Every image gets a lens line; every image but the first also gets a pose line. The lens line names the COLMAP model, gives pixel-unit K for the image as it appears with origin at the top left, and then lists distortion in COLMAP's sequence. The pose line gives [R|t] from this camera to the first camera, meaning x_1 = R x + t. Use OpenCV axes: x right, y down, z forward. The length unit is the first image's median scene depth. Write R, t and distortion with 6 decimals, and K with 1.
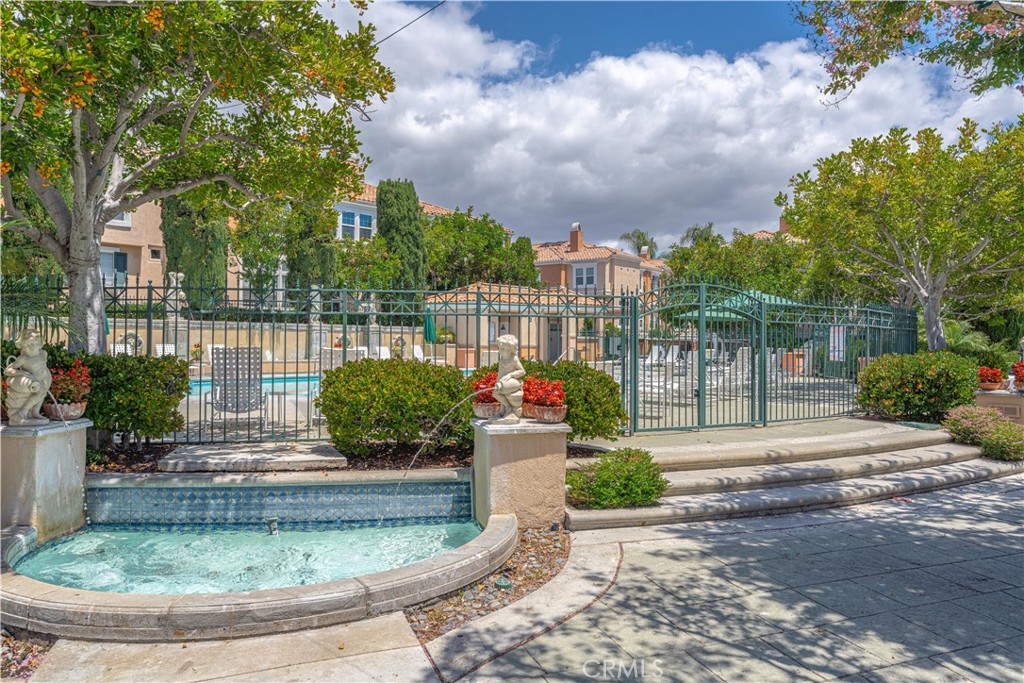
lens RADIAL K [[712.8, 0, 487.0], [0, 712.8, 340.8], [0, 0, 1]] dist [0.001822, 0.001052]
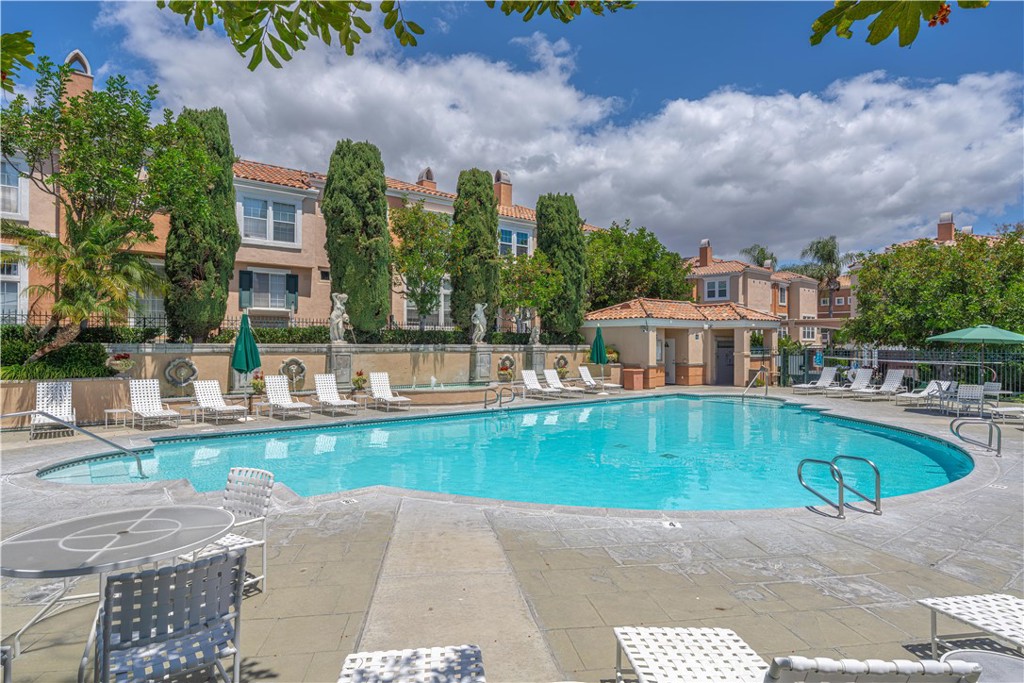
lens RADIAL K [[582.9, 0, 512.0], [0, 582.9, 341.5], [0, 0, 1]] dist [-0.001161, -0.000034]
pose [[0.992502, -0.005581, -0.122105, -0.093115], [0.005142, 0.999979, -0.003911, -0.022380], [0.122124, 0.003254, 0.992510, 0.210996]]
